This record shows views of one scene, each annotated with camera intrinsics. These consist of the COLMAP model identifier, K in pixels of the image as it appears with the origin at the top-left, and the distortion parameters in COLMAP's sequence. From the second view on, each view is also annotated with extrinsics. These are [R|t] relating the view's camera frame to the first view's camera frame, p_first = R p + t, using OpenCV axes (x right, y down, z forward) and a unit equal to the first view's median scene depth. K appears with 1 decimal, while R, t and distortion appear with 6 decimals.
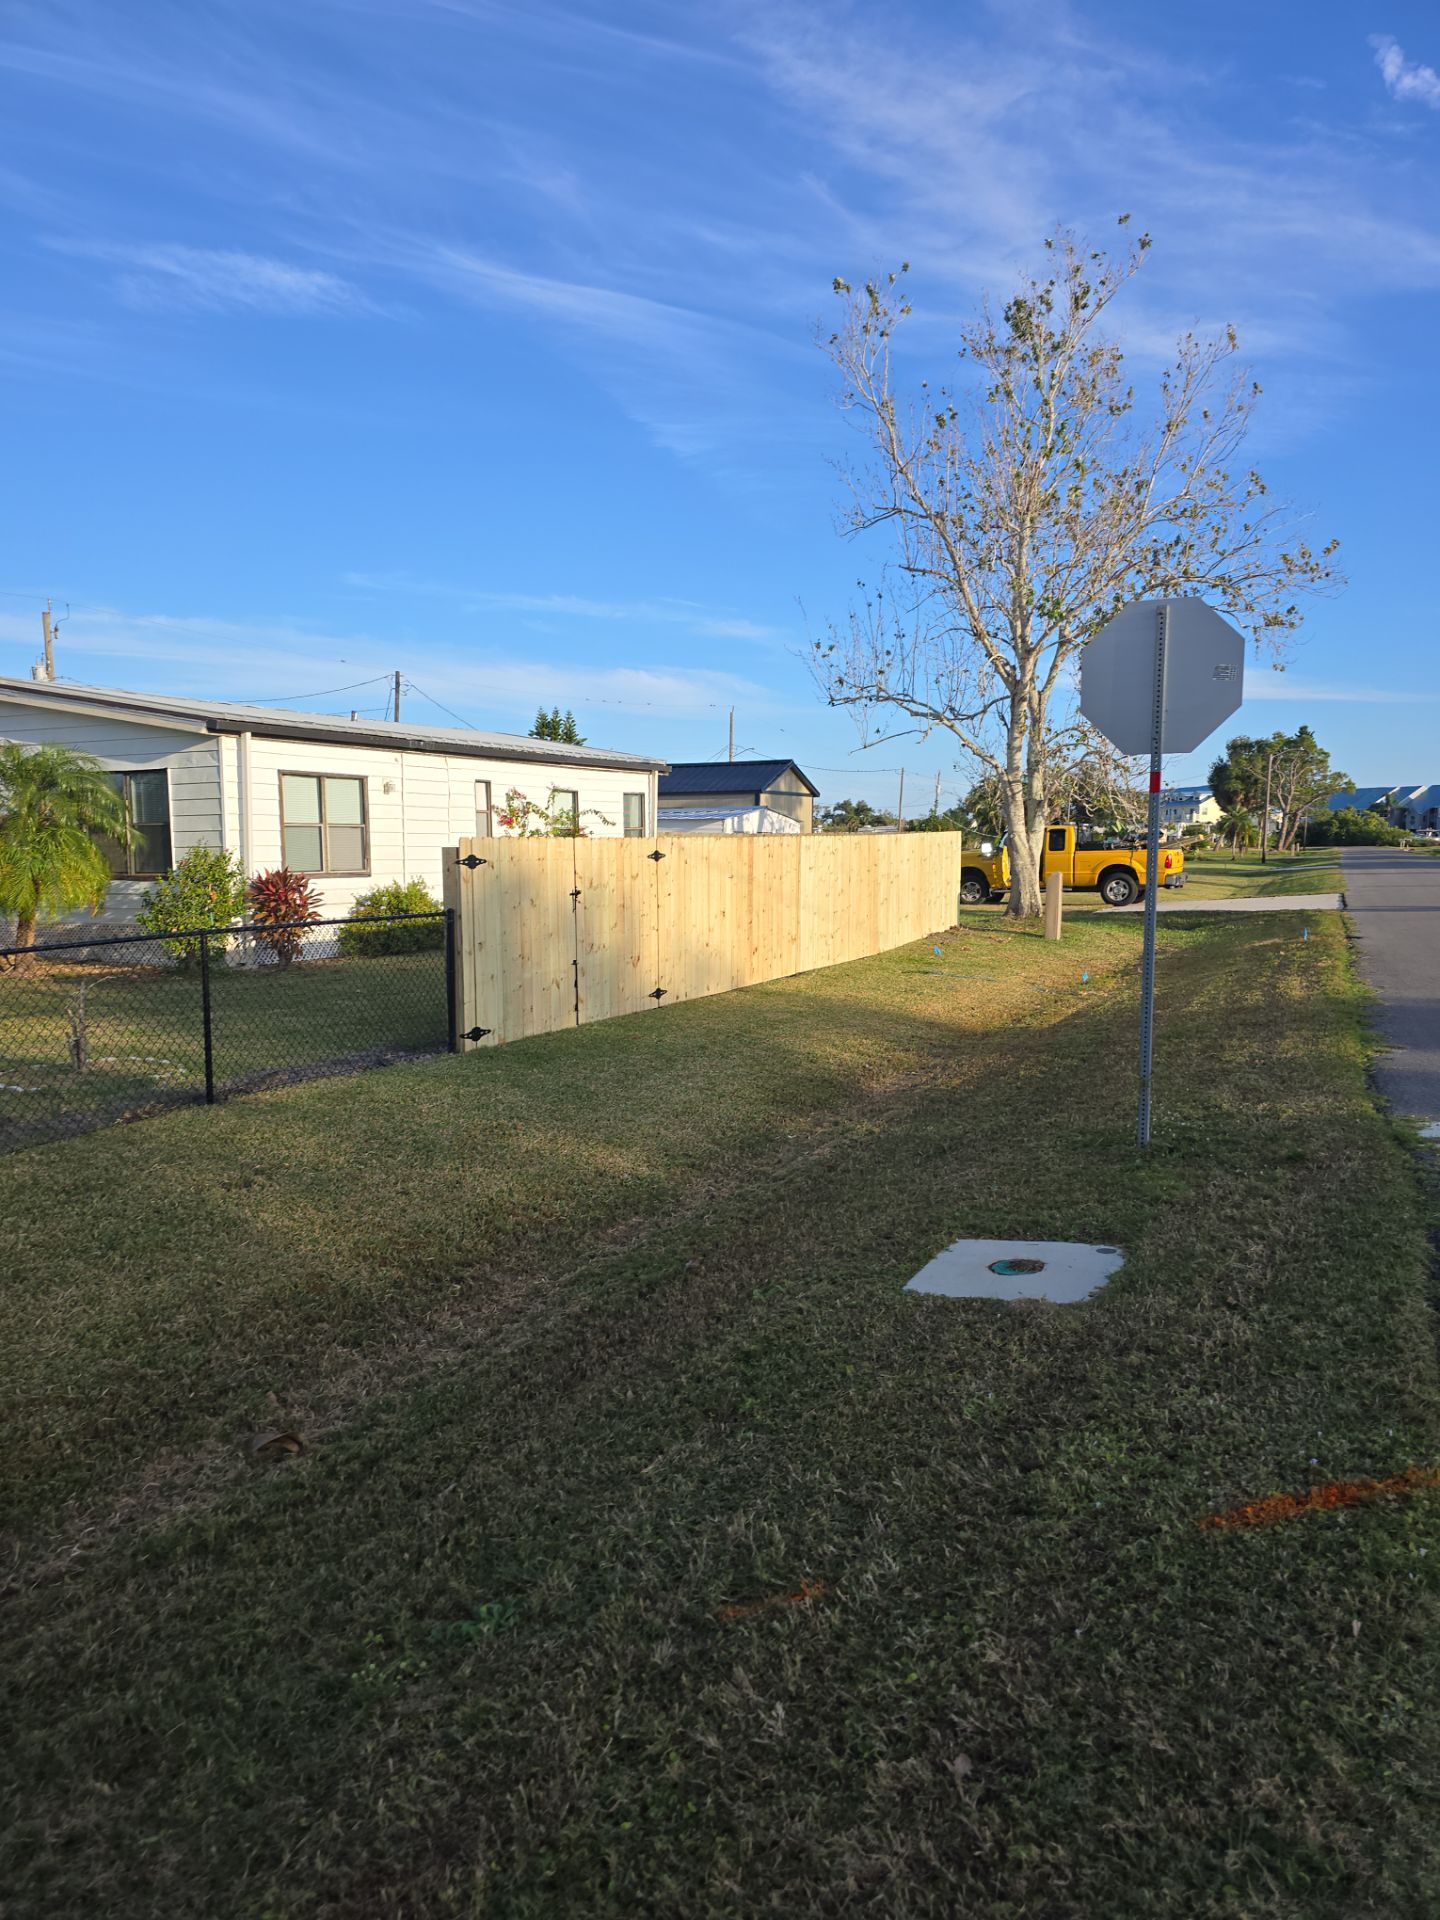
lens RADIAL K [[1271.4, 0, 730.2], [0, 1271.4, 953.1], [0, 0, 1]] dist [0.065905, -0.055762]
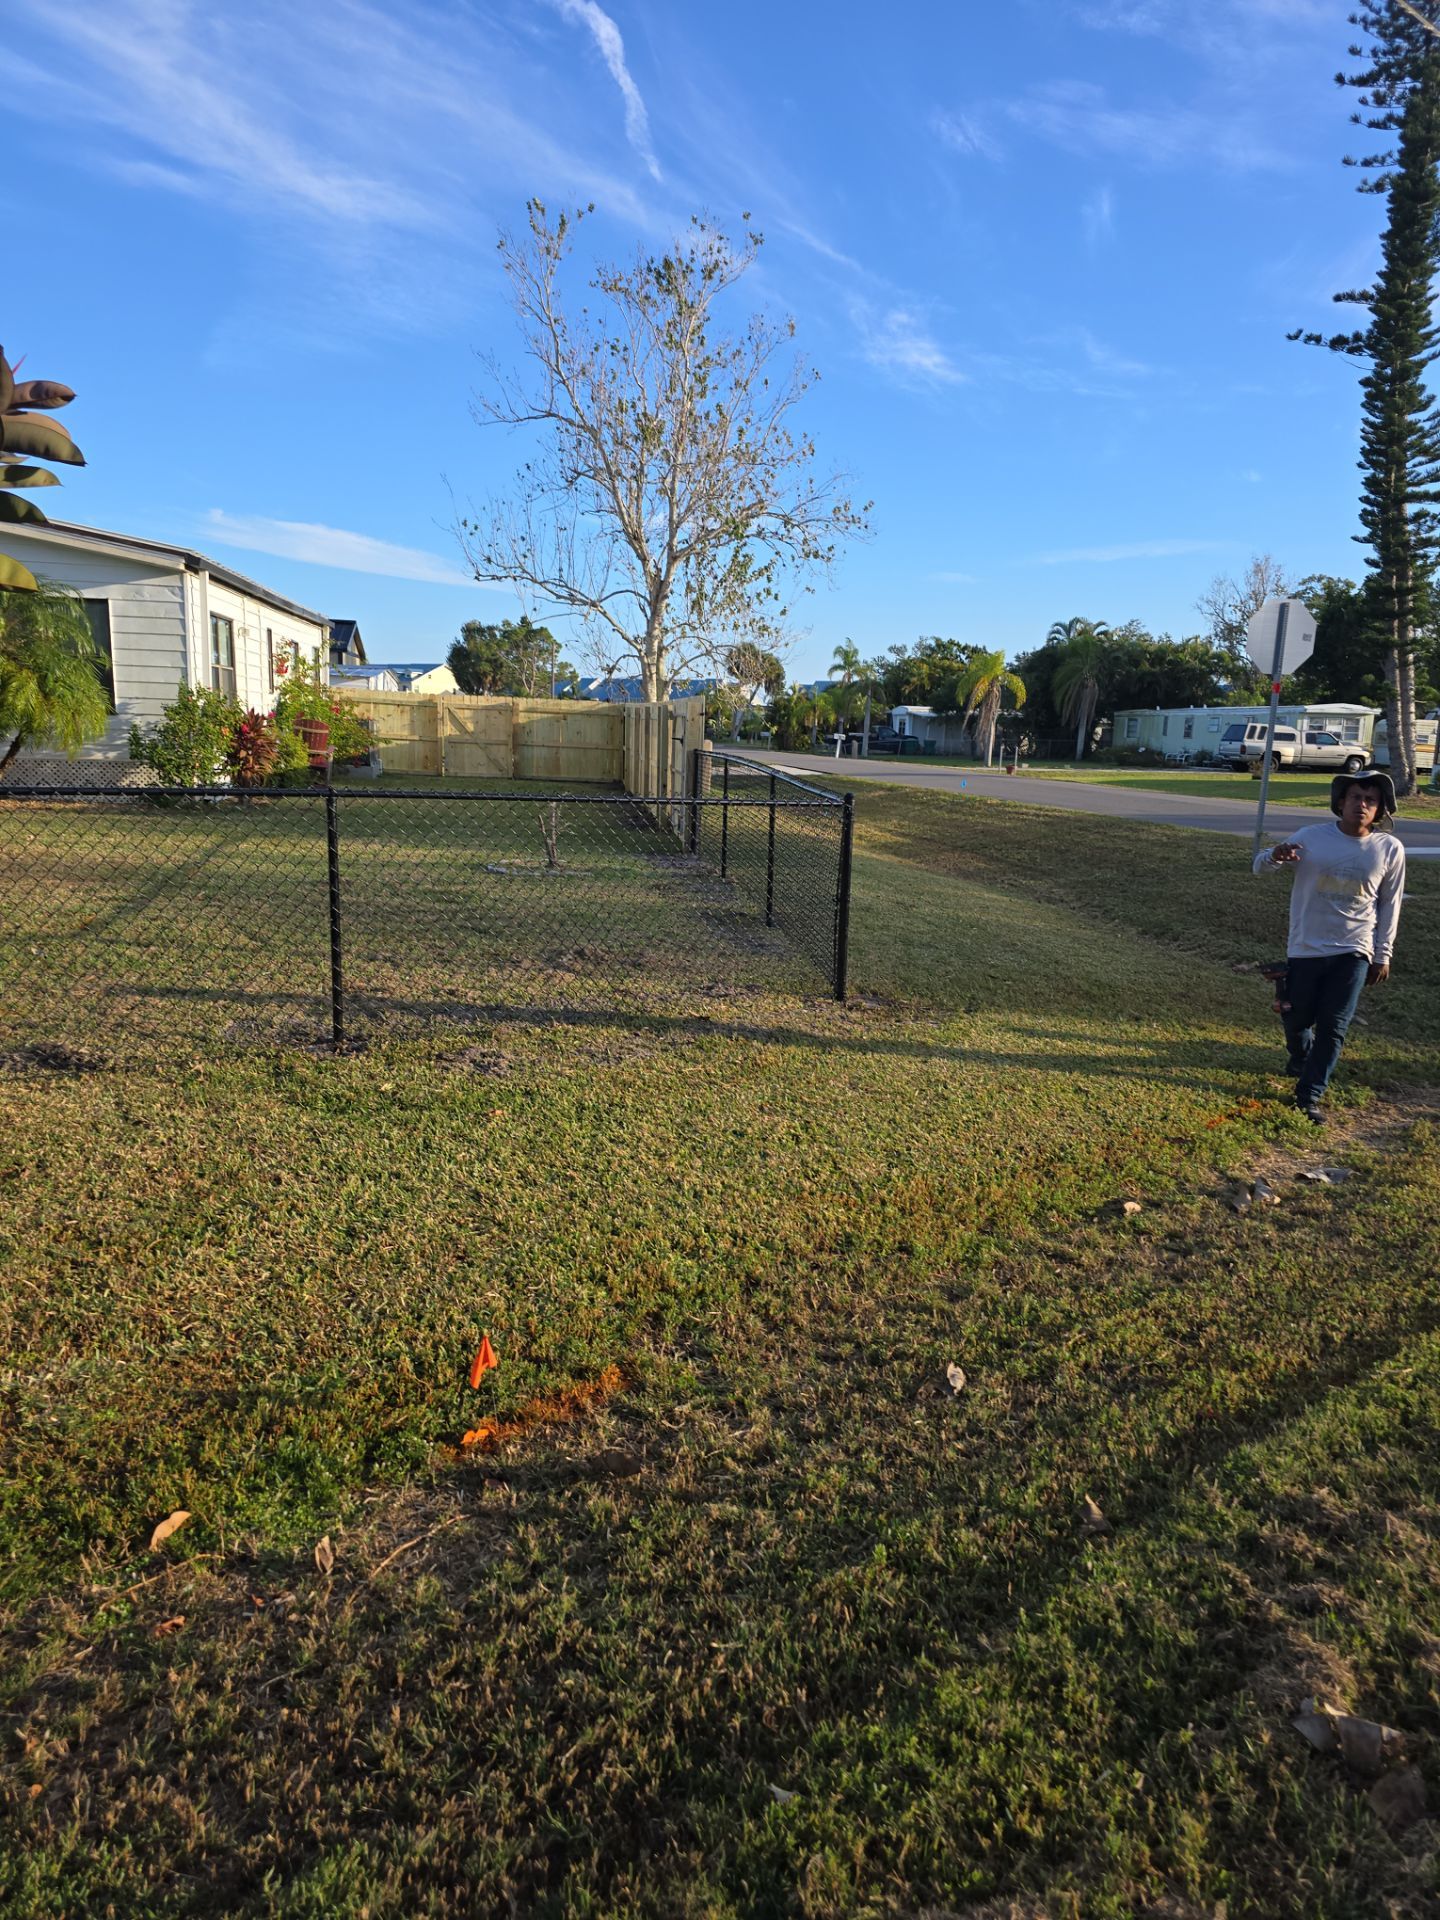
lens RADIAL K [[1271.4, 0, 710.4], [0, 1271.4, 954.5], [0, 0, 1]] dist [0.065905, -0.055762]
pose [[0.828312, -0.061238, 0.556910, -0.559766], [0.006497, 0.994992, 0.099746, 0.030052], [-0.560229, -0.079003, 0.824562, -0.094439]]
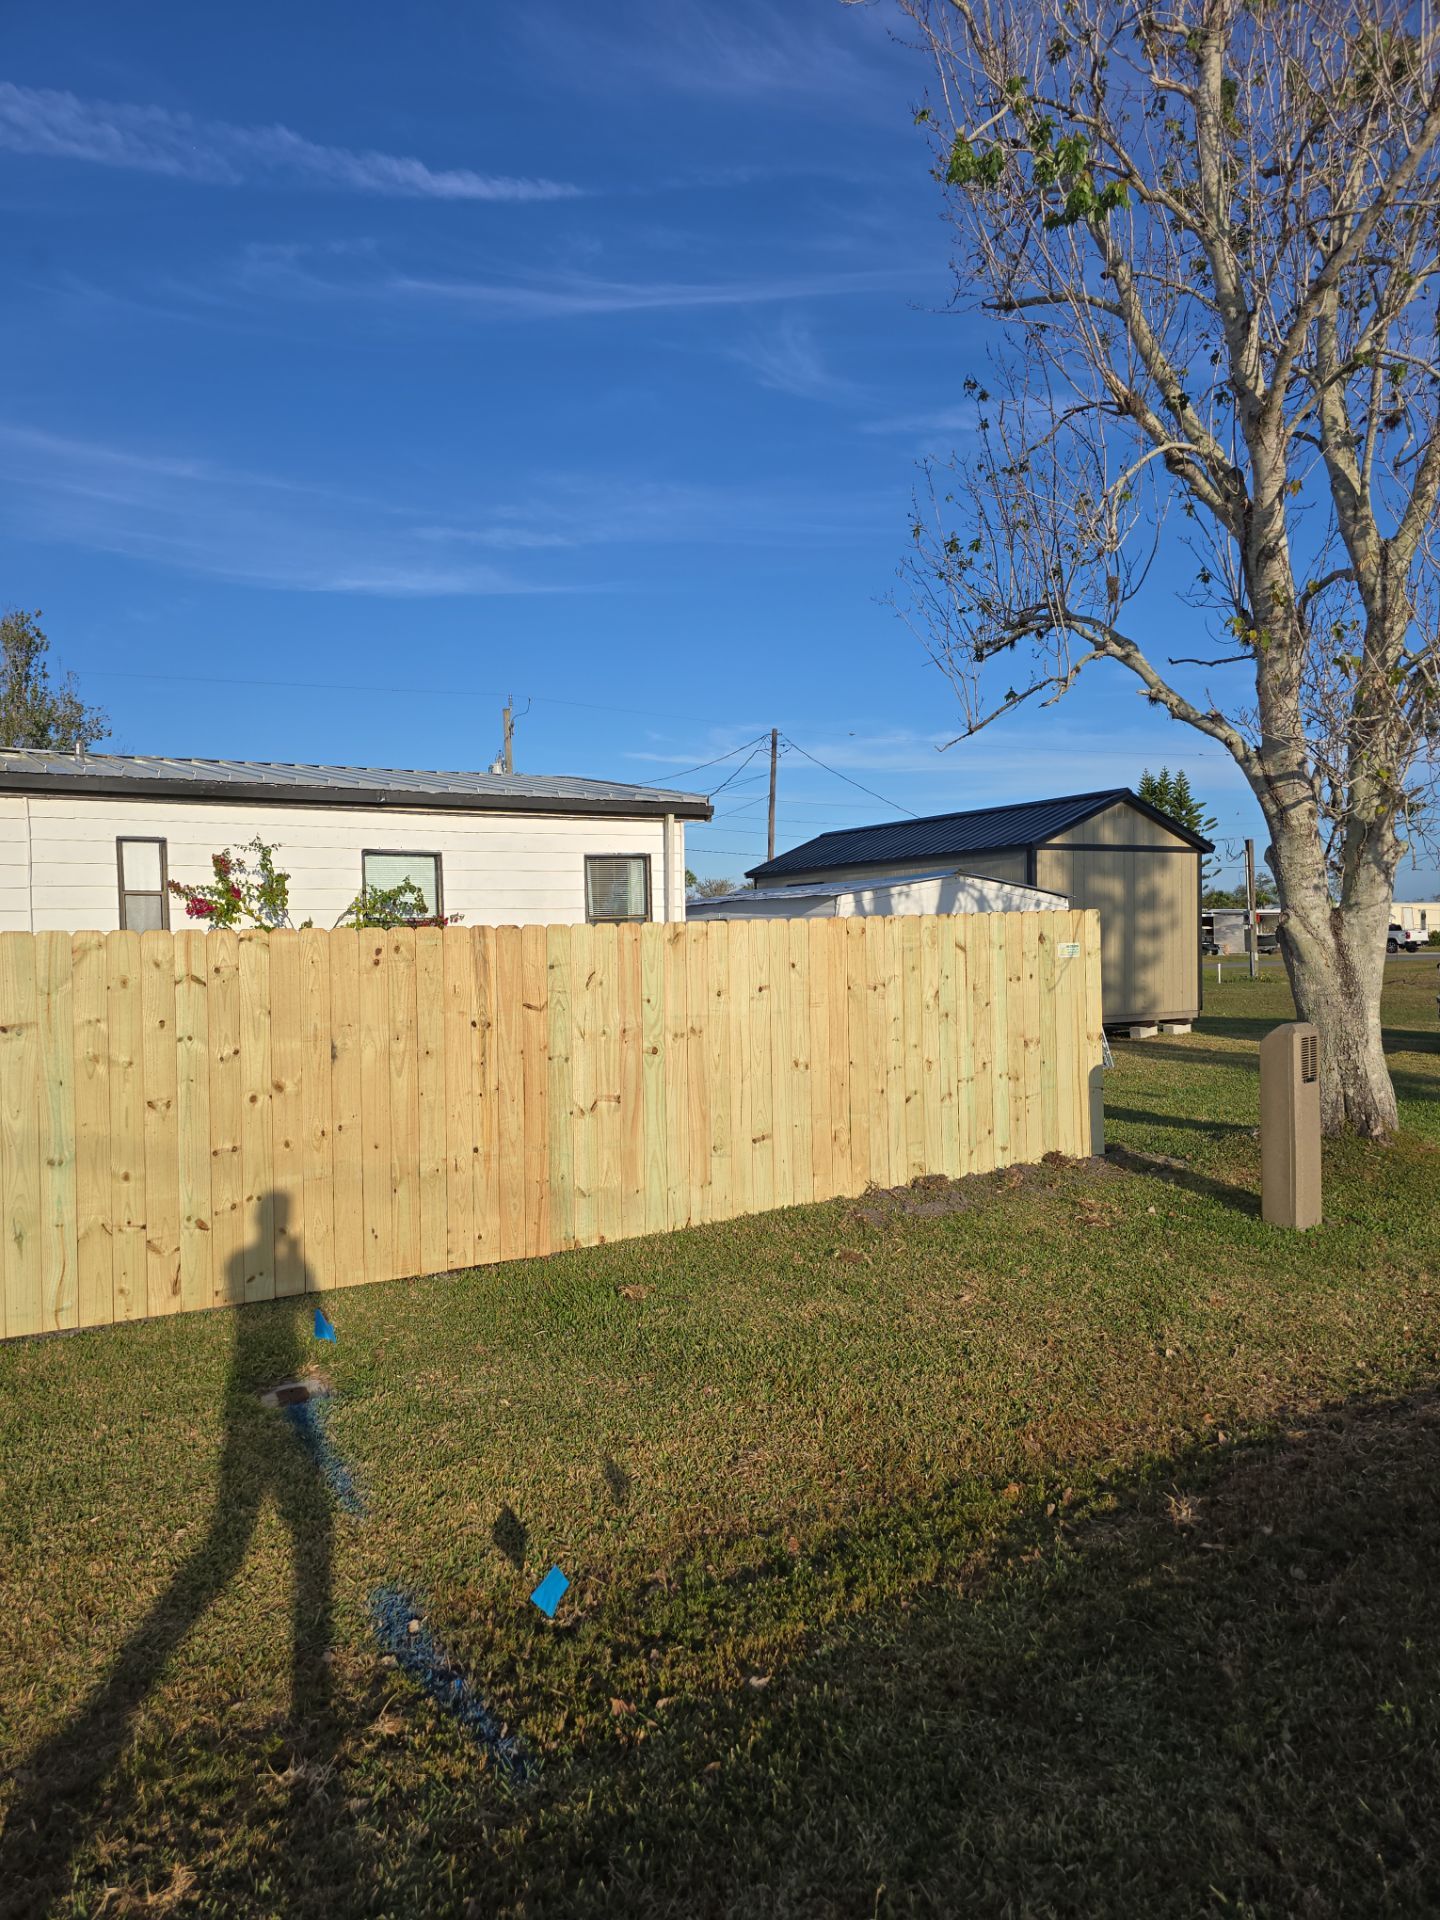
lens RADIAL K [[1254.8, 0, 704.4], [0, 1254.8, 947.1], [0, 0, 1]] dist [0.037783, -0.009306]
pose [[0.826412, -0.004004, -0.563051, 0.377841], [-0.037050, 0.997421, -0.061472, -0.069317], [0.561845, 0.071662, 0.824133, 0.763068]]
